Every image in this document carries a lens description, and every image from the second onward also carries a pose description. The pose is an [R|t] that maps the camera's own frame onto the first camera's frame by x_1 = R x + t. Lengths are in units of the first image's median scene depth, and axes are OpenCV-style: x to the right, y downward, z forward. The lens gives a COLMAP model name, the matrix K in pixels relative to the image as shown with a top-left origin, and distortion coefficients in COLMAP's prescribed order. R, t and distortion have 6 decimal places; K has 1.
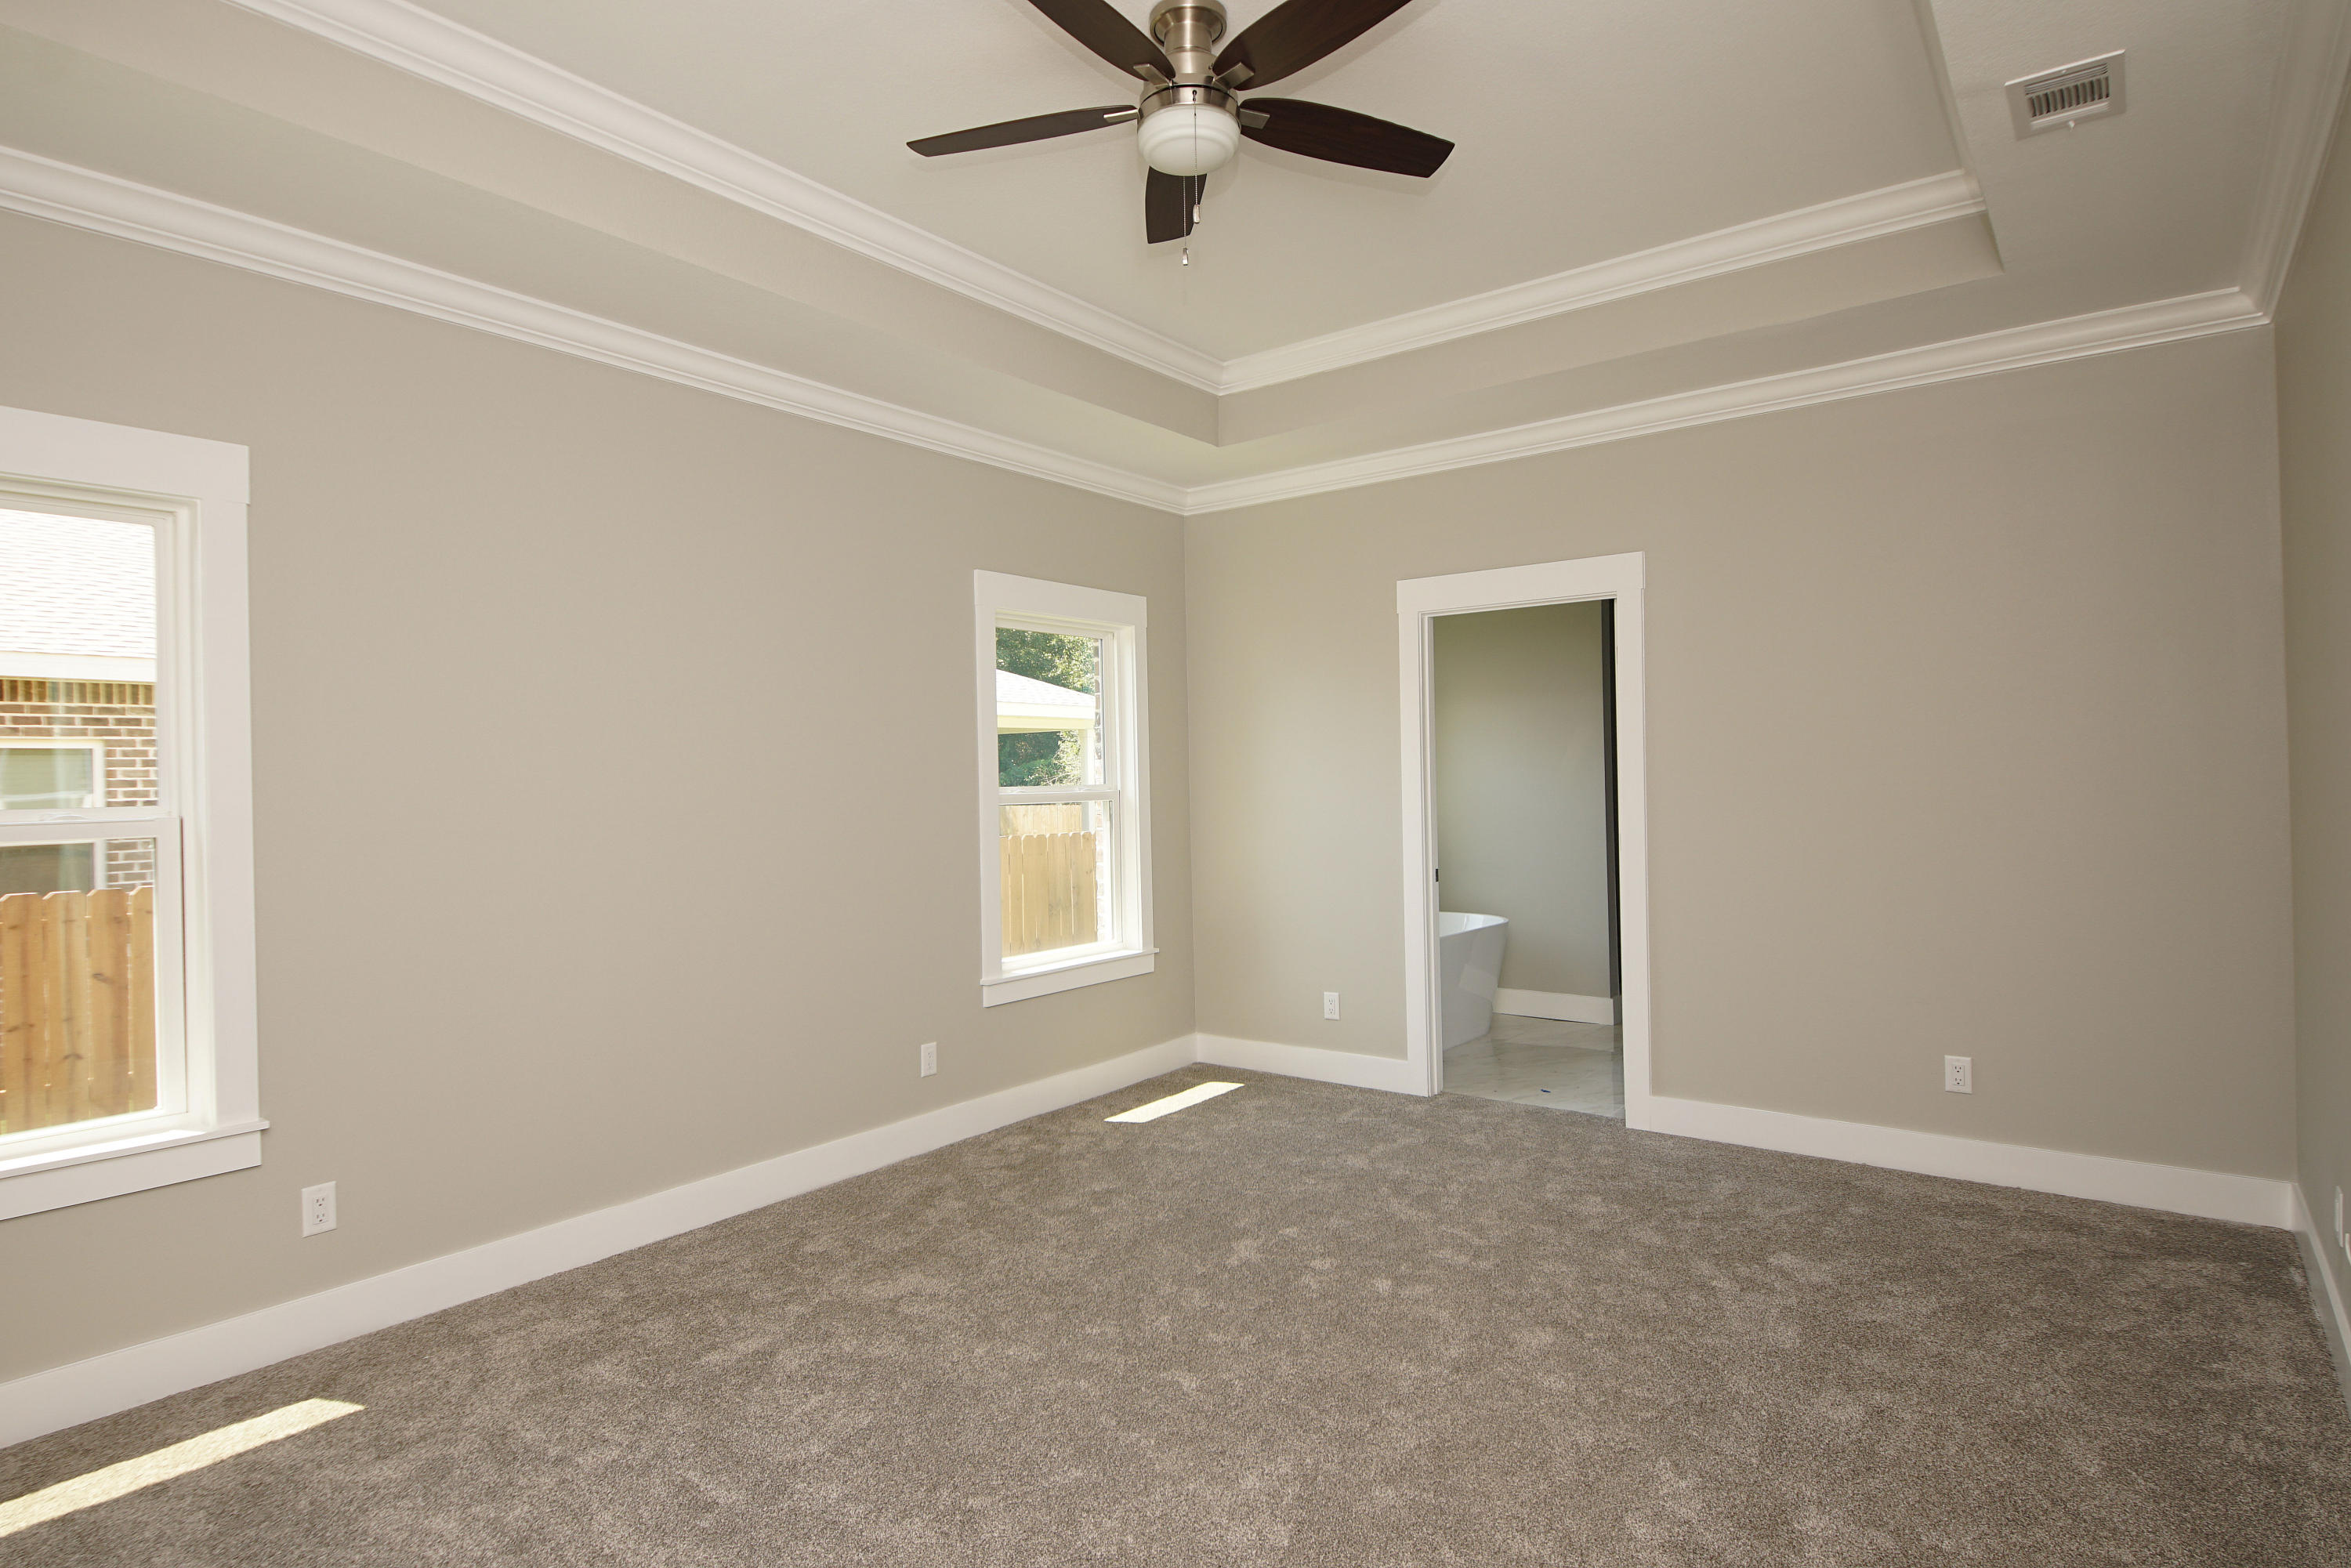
lens RADIAL K [[1260.7, 0, 1159.0], [0, 1260.7, 785.7], [0, 0, 1]] dist [0.029598, -0.027172]
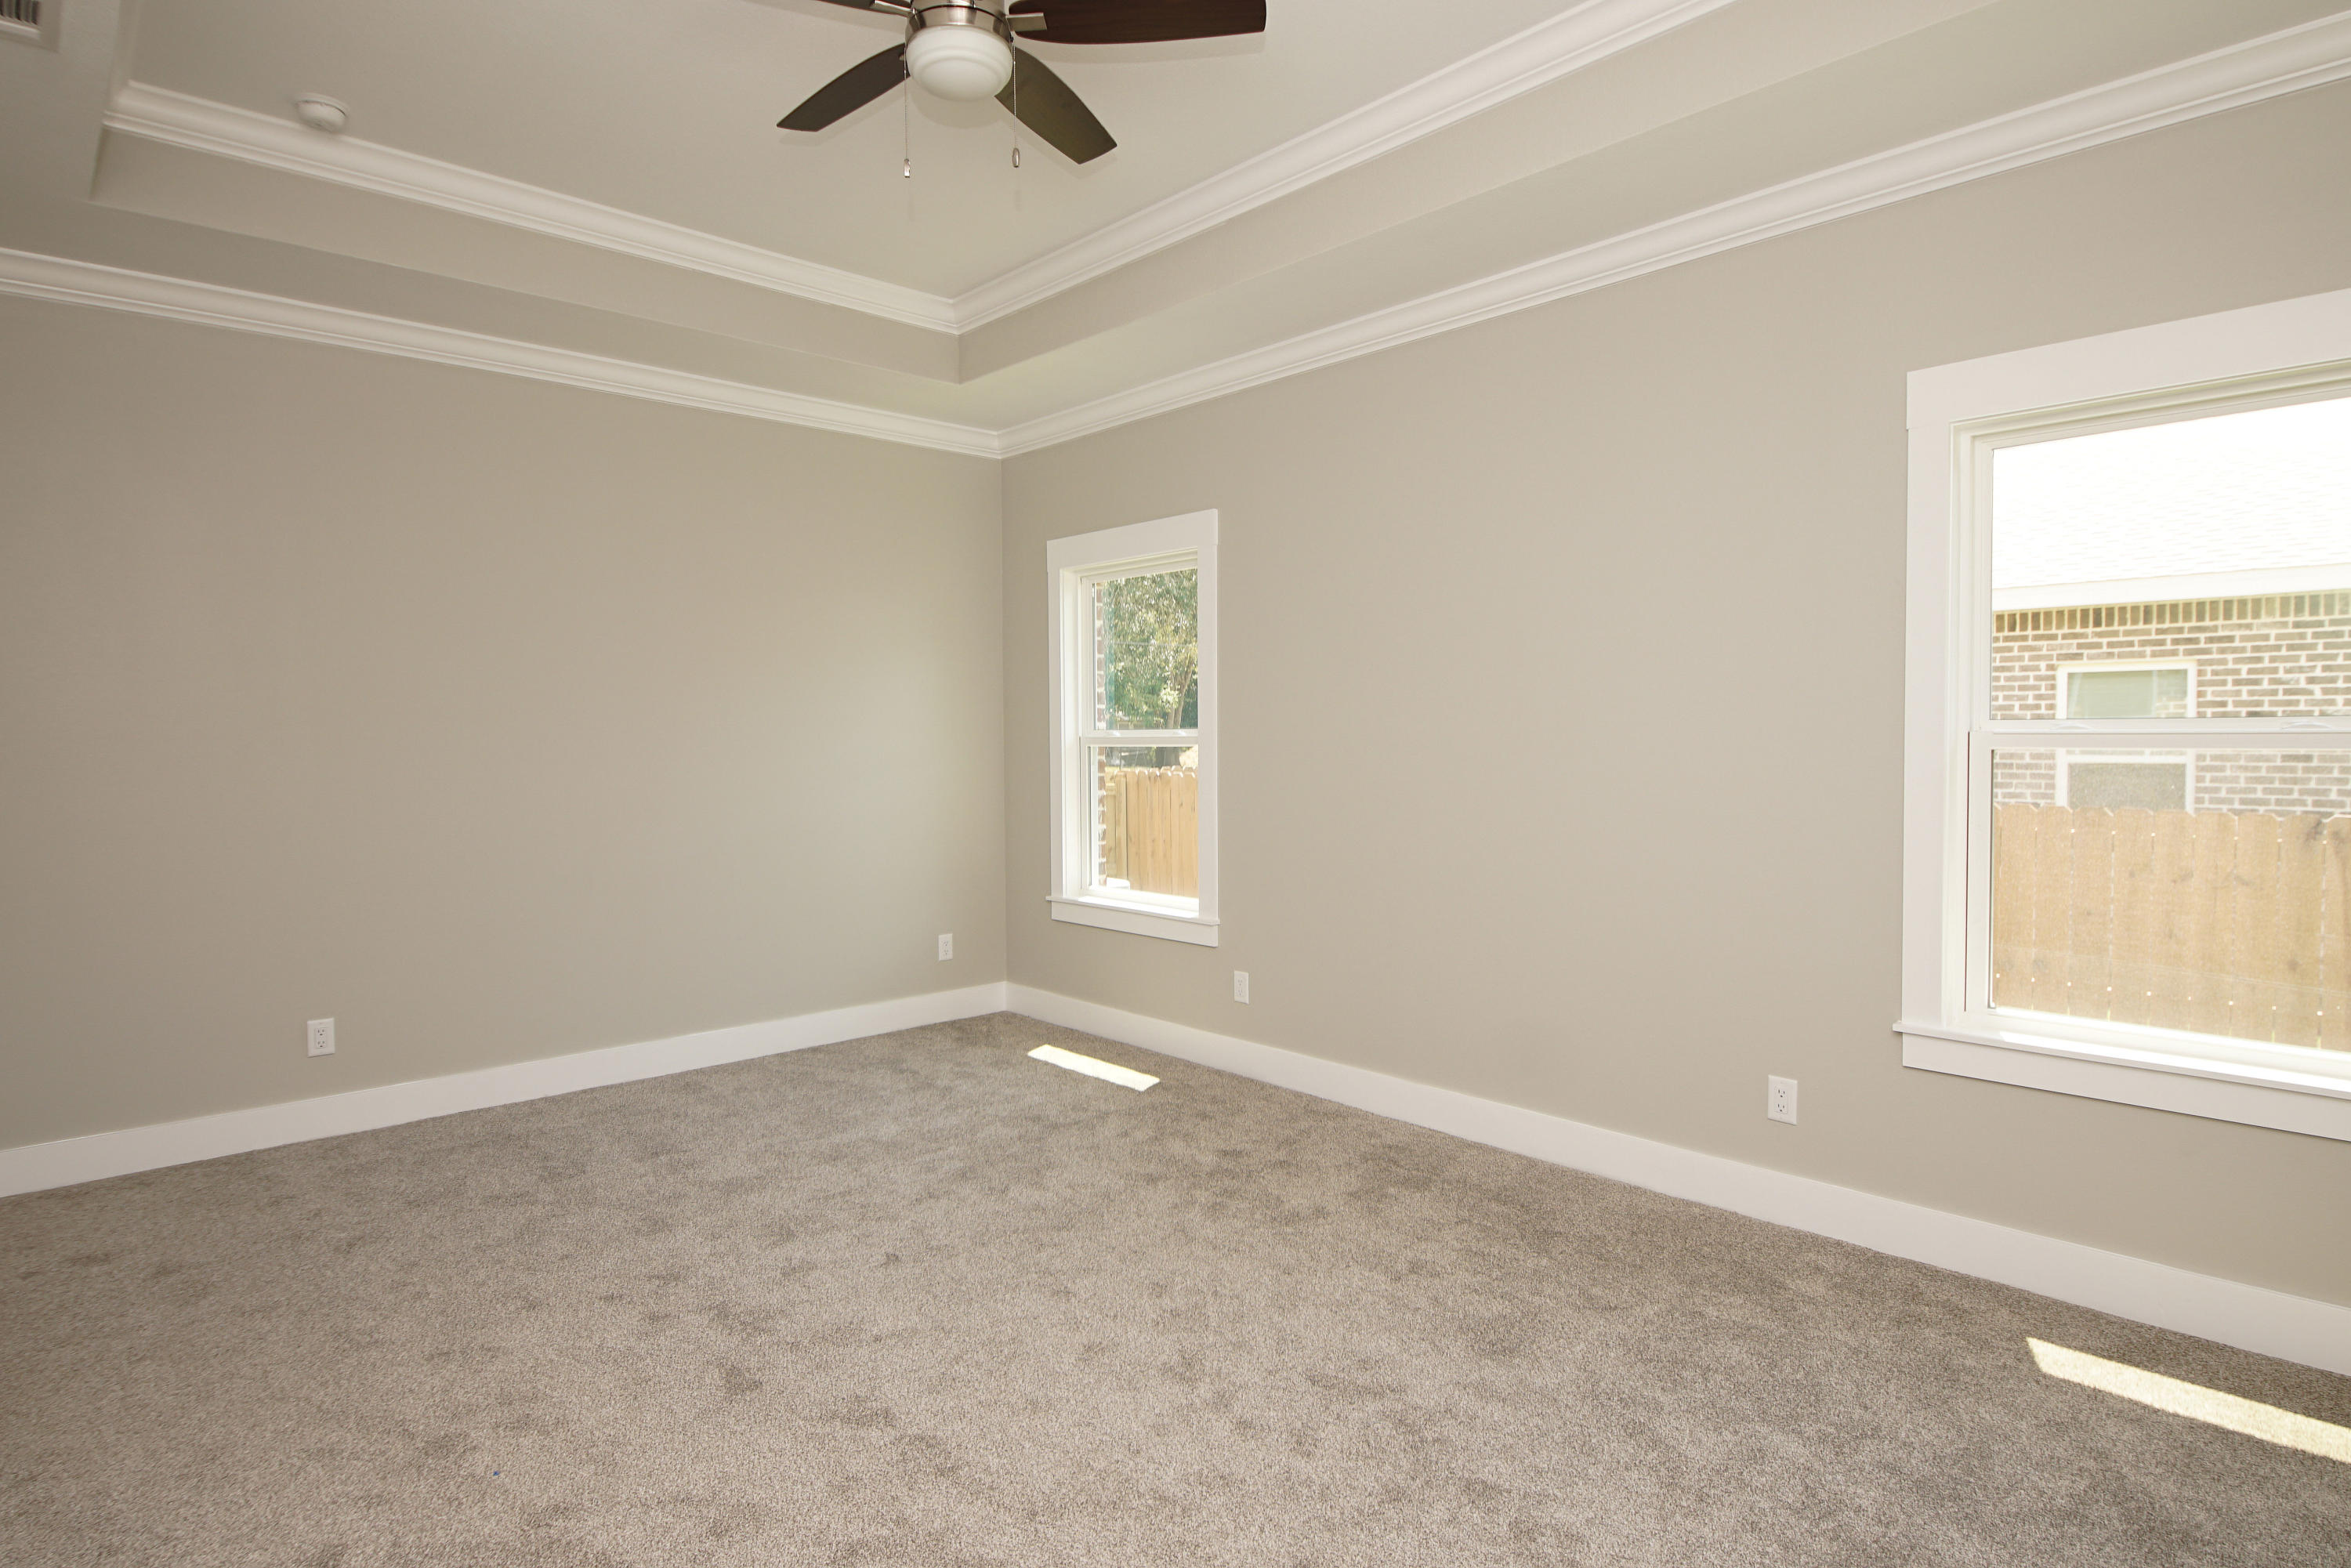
lens RADIAL K [[1260.7, 0, 1142.8], [0, 1260.7, 773.6], [0, 0, 1]] dist [0.029598, -0.027172]
pose [[-0.176069, 0.053915, -0.982900, 0.712698], [0.005275, 0.998536, 0.053828, -0.012591], [0.984364, 0.004293, -0.176096, 0.932000]]
